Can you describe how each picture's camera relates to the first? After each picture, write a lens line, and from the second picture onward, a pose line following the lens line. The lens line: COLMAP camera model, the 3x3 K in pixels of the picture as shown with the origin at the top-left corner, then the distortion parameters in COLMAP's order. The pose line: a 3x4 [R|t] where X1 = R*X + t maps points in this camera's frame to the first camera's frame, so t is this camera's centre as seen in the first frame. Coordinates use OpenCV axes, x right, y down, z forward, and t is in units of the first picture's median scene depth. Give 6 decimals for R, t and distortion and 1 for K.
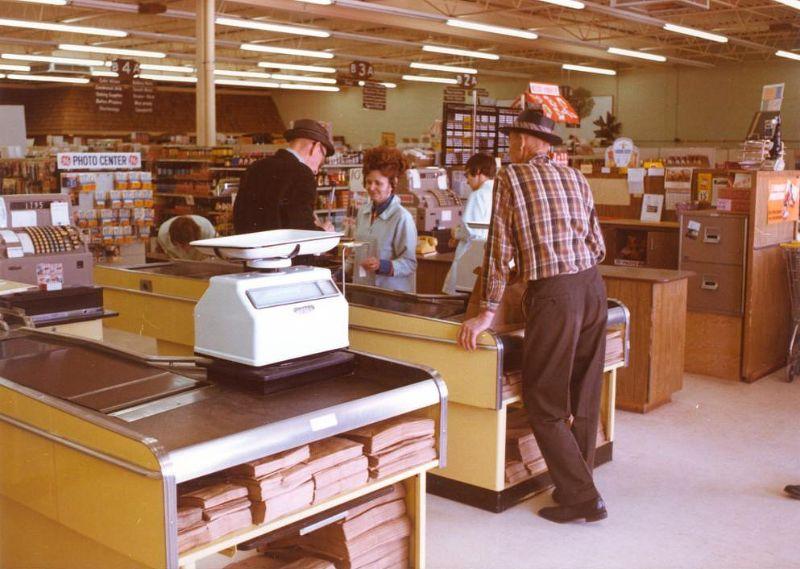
lens RADIAL K [[922.1, 0, 399.7], [0, 922.1, 281.1], [0, 0, 1]] dist [-0.104752, 0.000000]
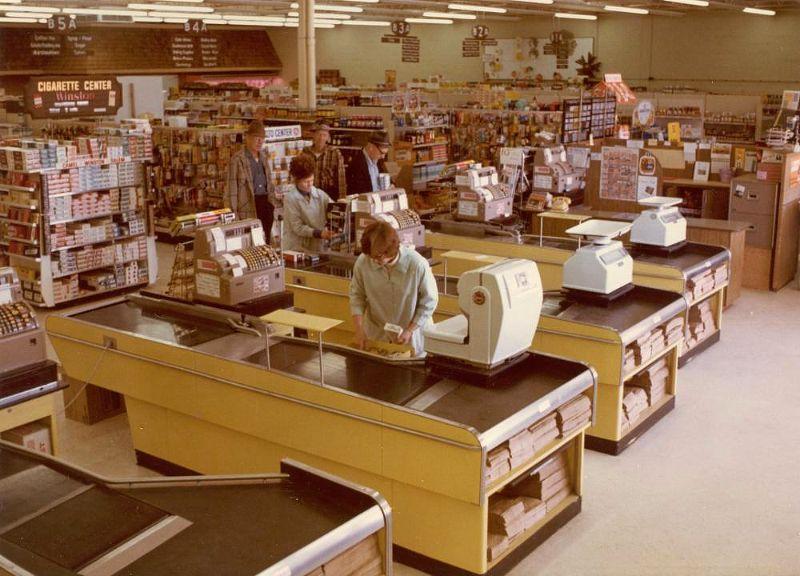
lens RADIAL K [[944.3, 0, 399.8], [0, 944.3, 289.6], [0, 0, 1]] dist [-0.103400, 0.000000]
pose [[0.995278, -0.028264, 0.092859, -0.331881], [0.018184, 0.994022, 0.107654, -0.061052], [-0.095346, -0.105458, 0.989842, -0.416578]]
